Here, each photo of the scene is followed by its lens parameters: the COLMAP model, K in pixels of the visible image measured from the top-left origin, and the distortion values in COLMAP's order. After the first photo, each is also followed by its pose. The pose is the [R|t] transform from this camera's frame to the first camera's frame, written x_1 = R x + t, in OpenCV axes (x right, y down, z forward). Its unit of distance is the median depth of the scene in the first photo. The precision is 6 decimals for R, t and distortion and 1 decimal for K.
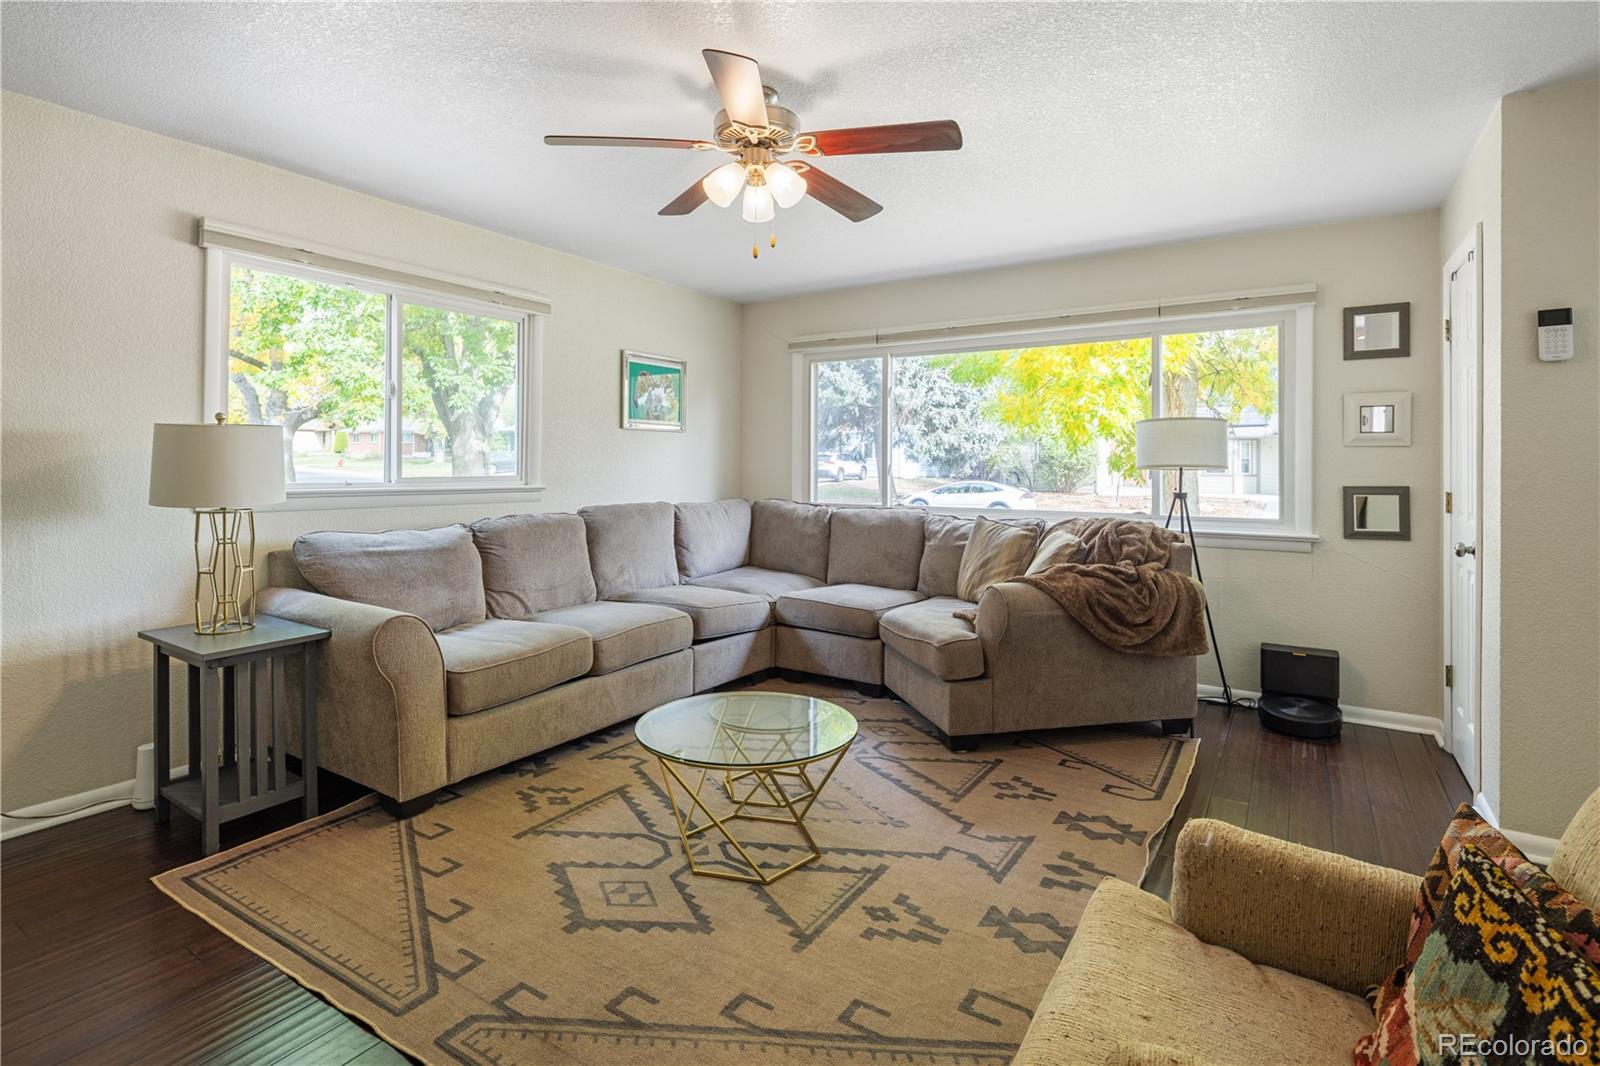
lens RADIAL K [[778.7, 0, 783.8], [0, 778.7, 460.2], [0, 0, 1]] dist [0.004843, -0.005482]
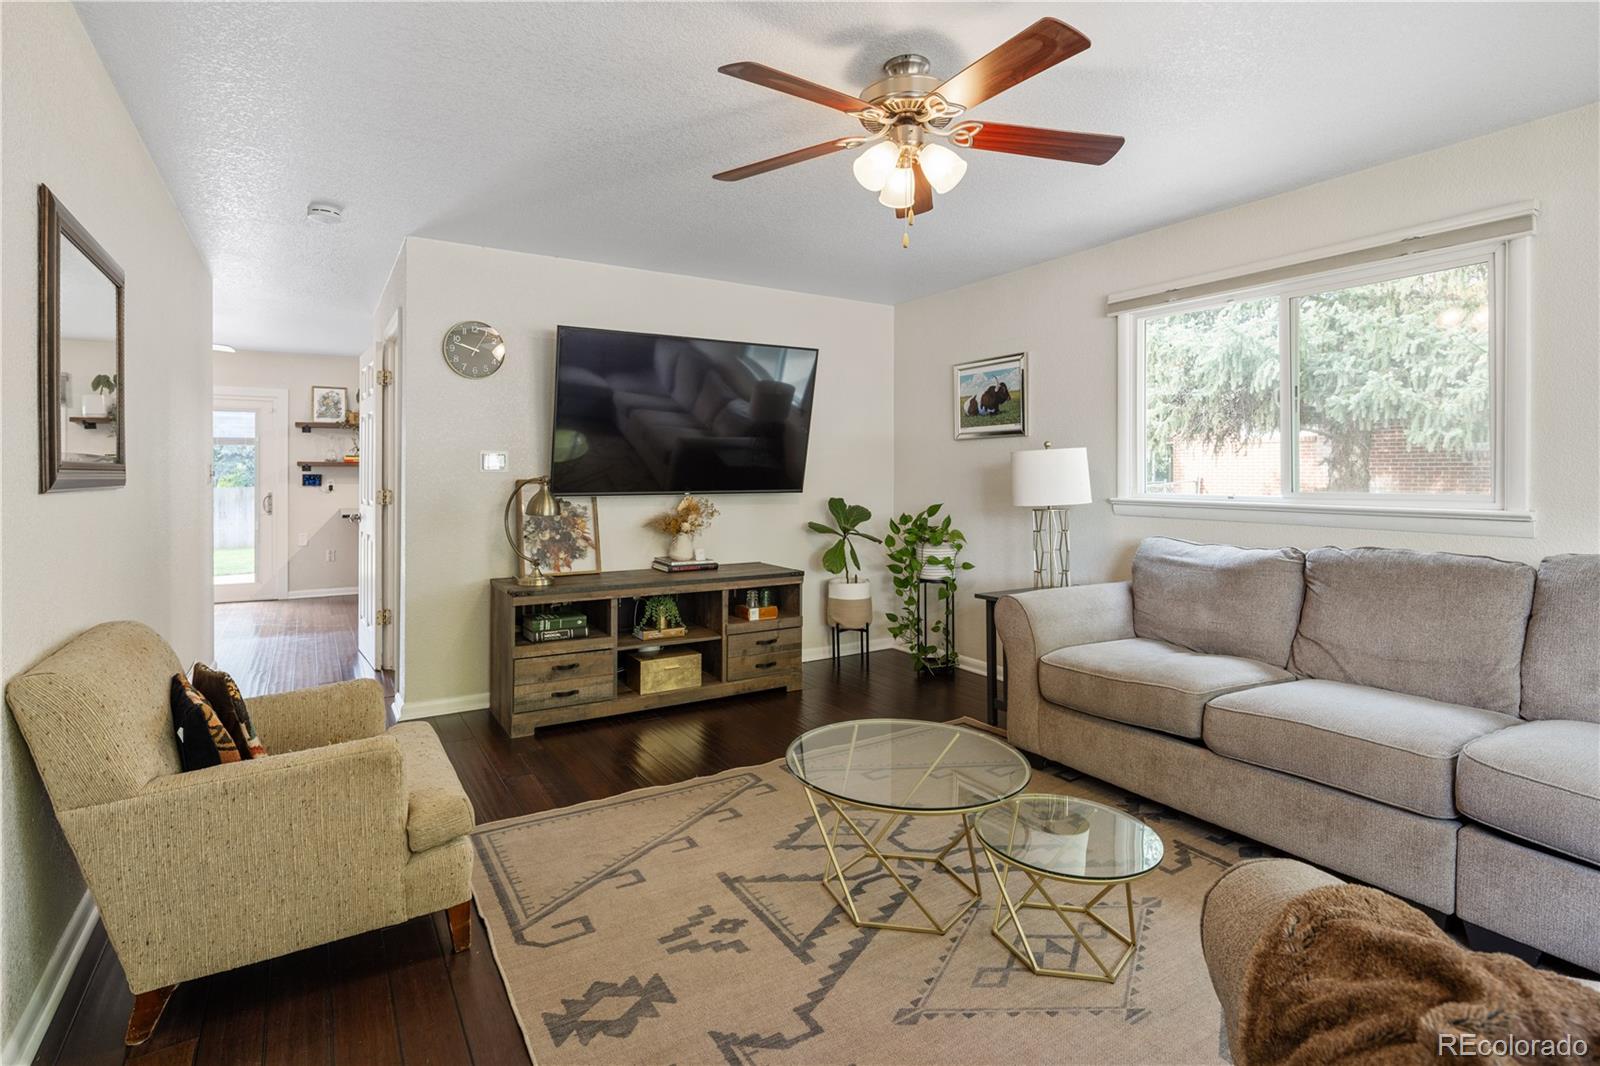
lens RADIAL K [[778.7, 0, 796.3], [0, 778.7, 476.6], [0, 0, 1]] dist [0.004843, -0.005482]
pose [[-0.416584, -0.004129, -0.909088, 0.871158], [0.001824, 0.999984, -0.005378, 0.012044], [0.909095, -0.003899, -0.416570, 1.310102]]
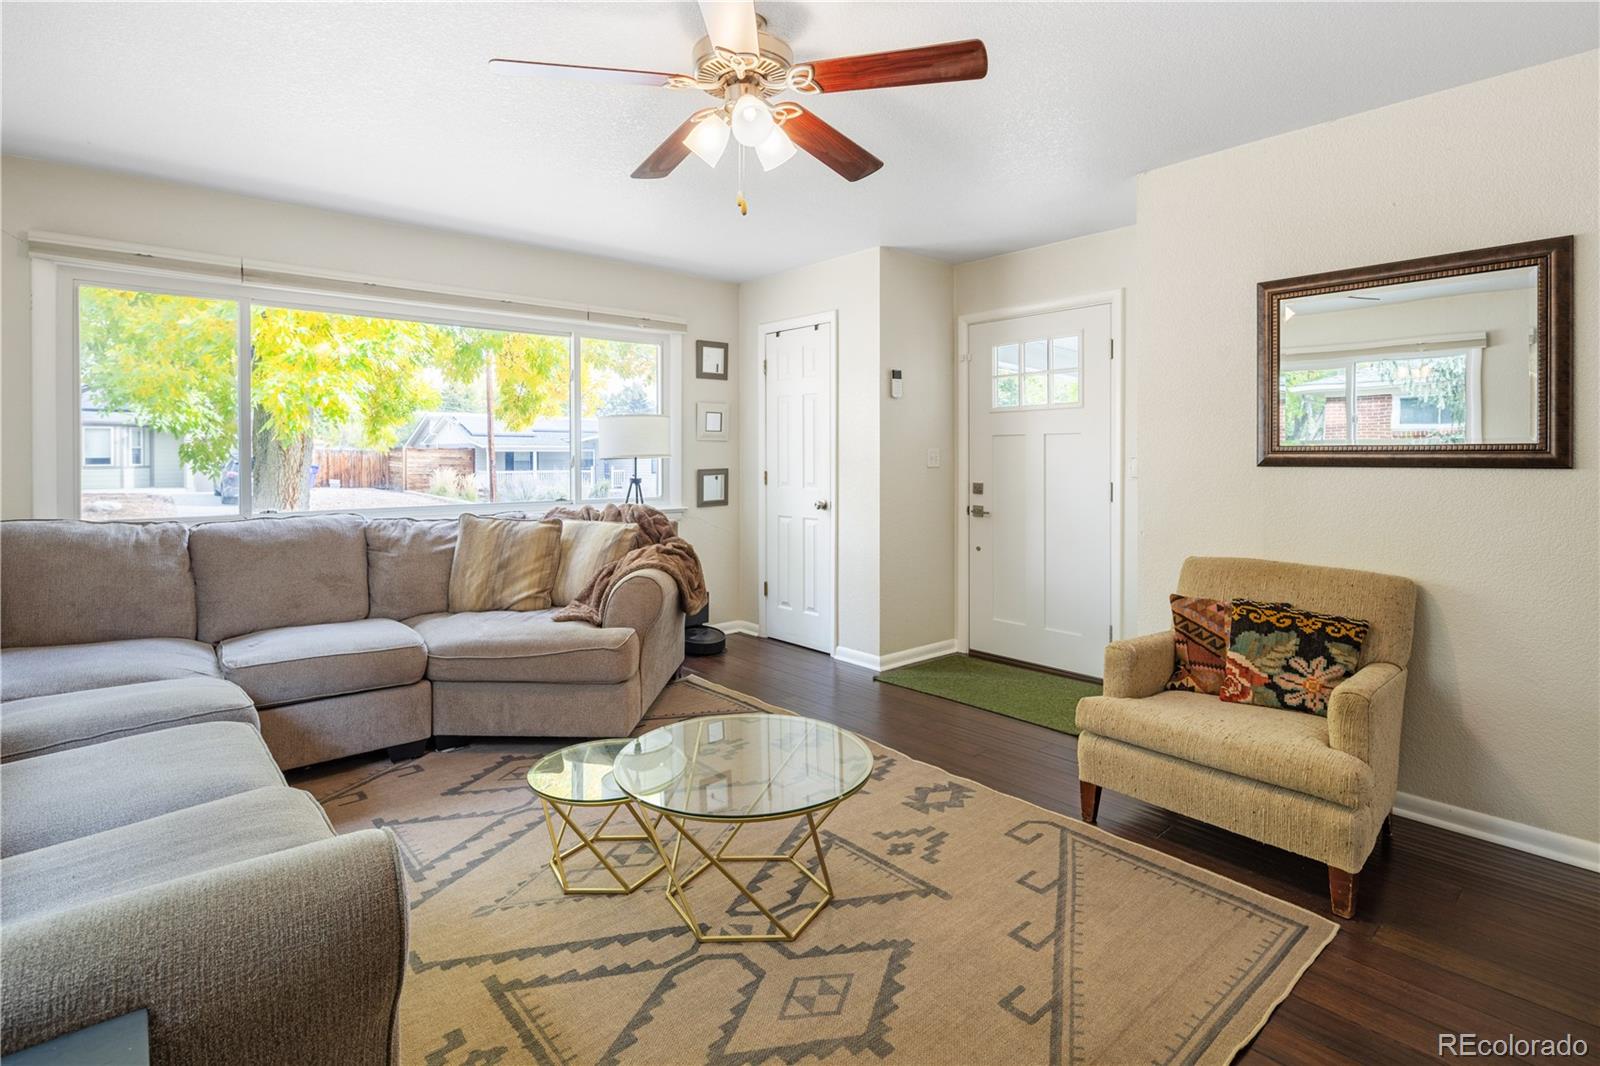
lens RADIAL K [[778.7, 0, 784.0], [0, 778.7, 462.4], [0, 0, 1]] dist [0.004843, -0.005482]
pose [[0.275490, -0.013816, 0.961205, -0.886218], [-0.001956, 0.999887, 0.014933, -0.000222], [-0.961302, -0.005994, 0.275431, 0.748372]]
